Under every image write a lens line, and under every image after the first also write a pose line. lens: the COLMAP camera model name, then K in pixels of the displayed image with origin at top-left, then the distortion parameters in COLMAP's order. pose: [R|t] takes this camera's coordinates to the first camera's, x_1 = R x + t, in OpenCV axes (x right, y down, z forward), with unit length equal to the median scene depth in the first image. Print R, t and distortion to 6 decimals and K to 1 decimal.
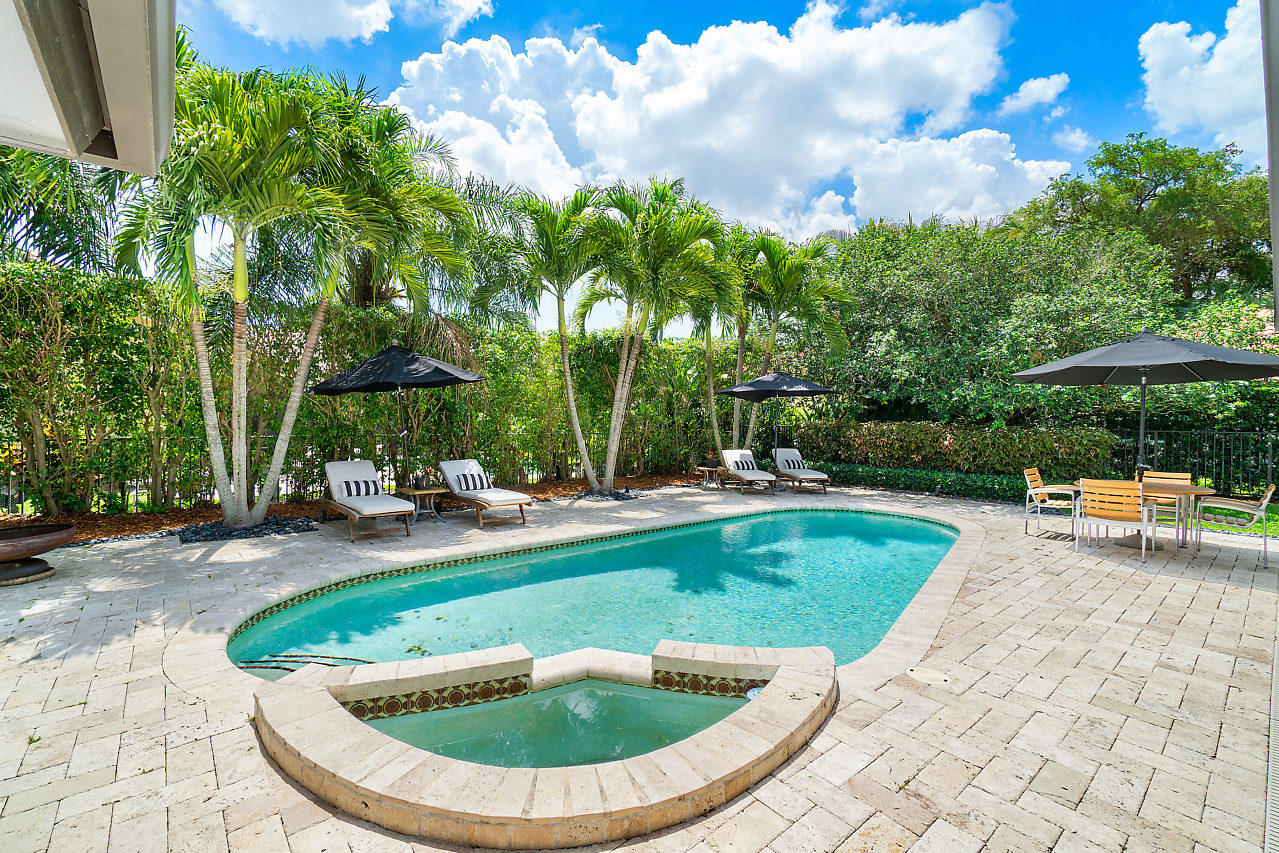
lens RADIAL K [[552.8, 0, 641.3], [0, 552.8, 425.1], [0, 0, 1]] dist [-0.003709, 0.000319]
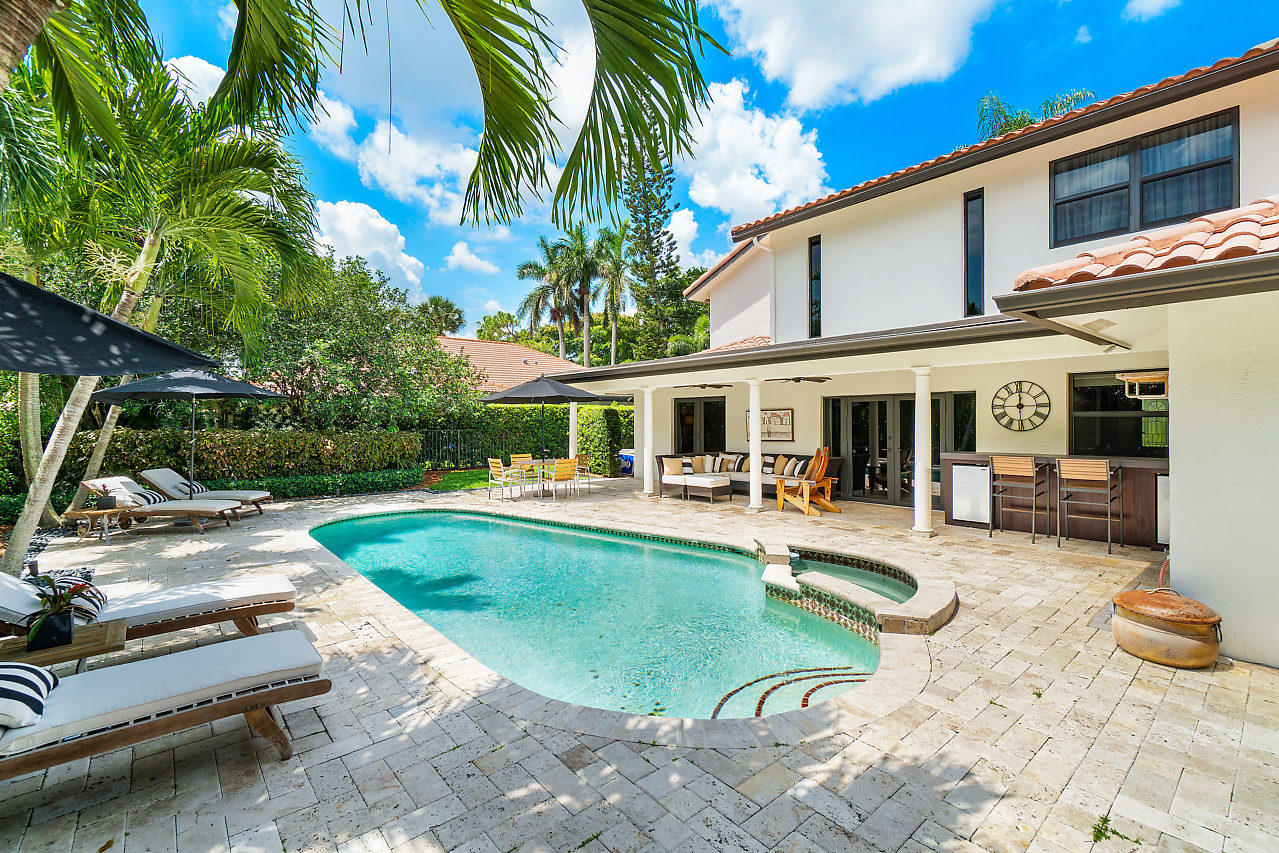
lens RADIAL K [[552.8, 0, 629.3], [0, 552.8, 422.0], [0, 0, 1]] dist [-0.003709, 0.000319]
pose [[0.016716, -0.005191, 0.999847, -1.722135], [0.010868, 0.999928, 0.005009, -0.058992], [-0.999801, 0.010783, 0.016771, 1.378511]]
